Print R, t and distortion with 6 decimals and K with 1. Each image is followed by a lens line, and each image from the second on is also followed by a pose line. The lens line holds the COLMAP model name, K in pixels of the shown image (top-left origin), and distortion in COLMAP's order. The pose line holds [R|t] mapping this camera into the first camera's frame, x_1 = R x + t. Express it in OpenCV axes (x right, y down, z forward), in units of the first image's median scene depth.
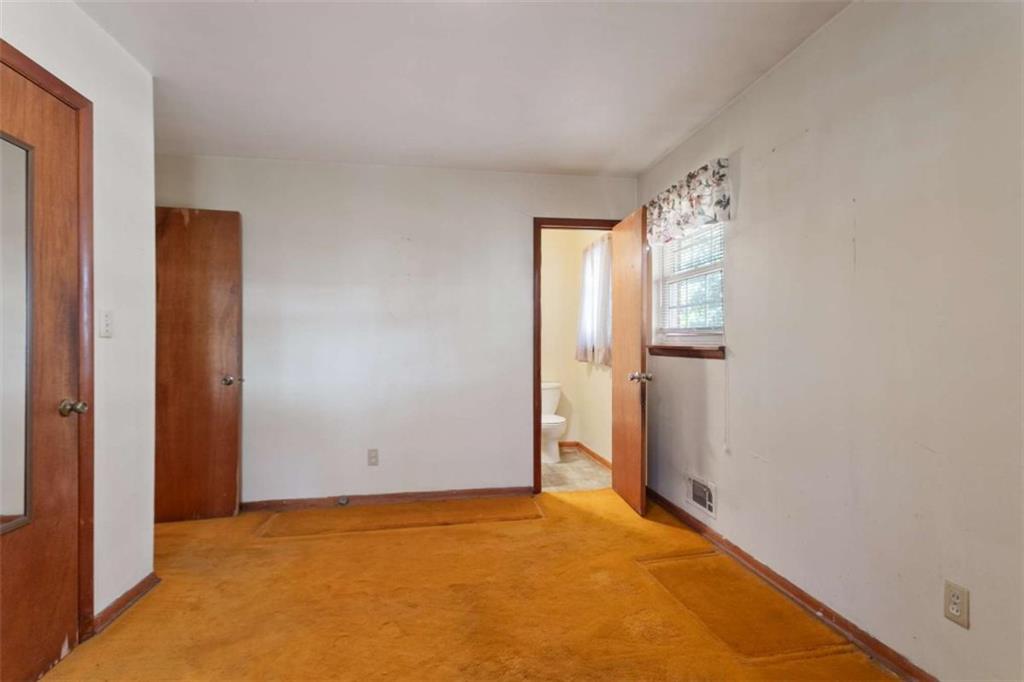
lens RADIAL K [[486.8, 0, 512.0], [0, 486.8, 341.0], [0, 0, 1]] dist [0.000234, 0.000606]
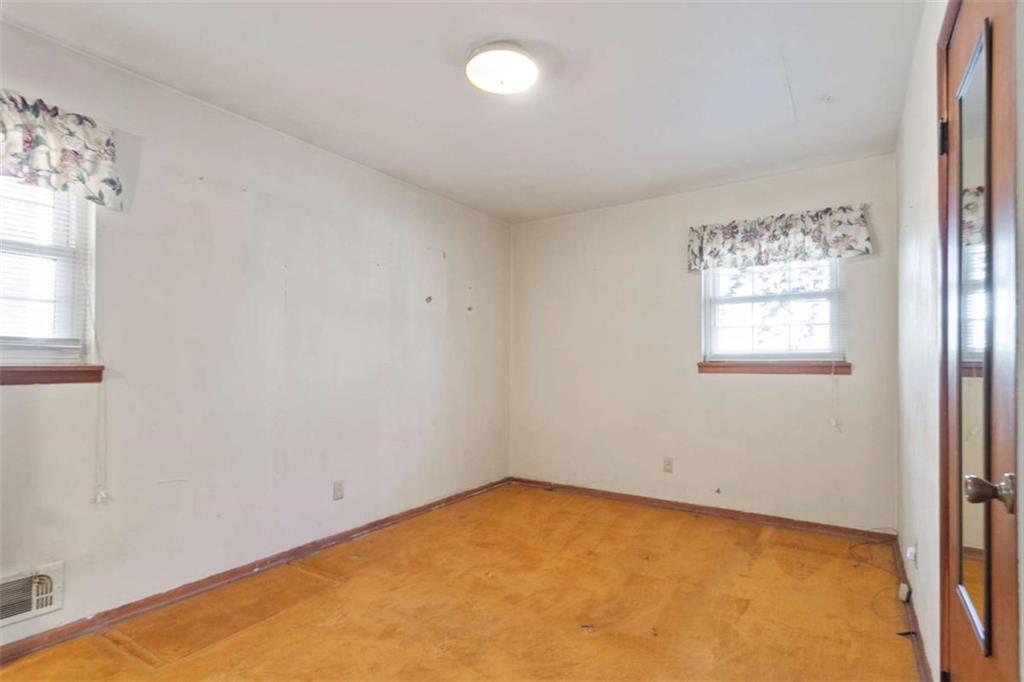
lens RADIAL K [[501.4, 0, 525.3], [0, 501.4, 356.3], [0, 0, 1]] dist [0.000173, 0.000327]
pose [[-0.736885, 0.009625, 0.675949, -0.586013], [-0.002115, 0.999861, -0.016543, 0.007644], [-0.676014, -0.013620, -0.736763, 1.094637]]
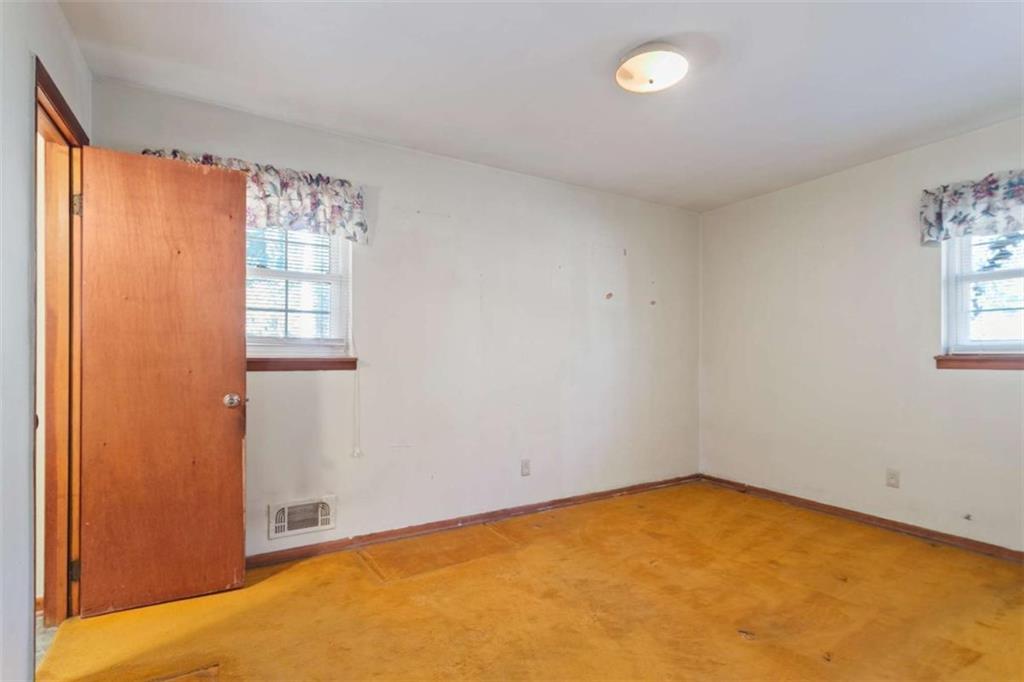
lens RADIAL K [[493.7, 0, 512.2], [0, 493.7, 353.3], [0, 0, 1]] dist [0.001965, 0.001061]
pose [[-0.364731, 0.007602, 0.931082, -0.684479], [-0.003706, 0.999947, -0.009616, 0.009759], [-0.931106, -0.006957, -0.364683, 1.040672]]
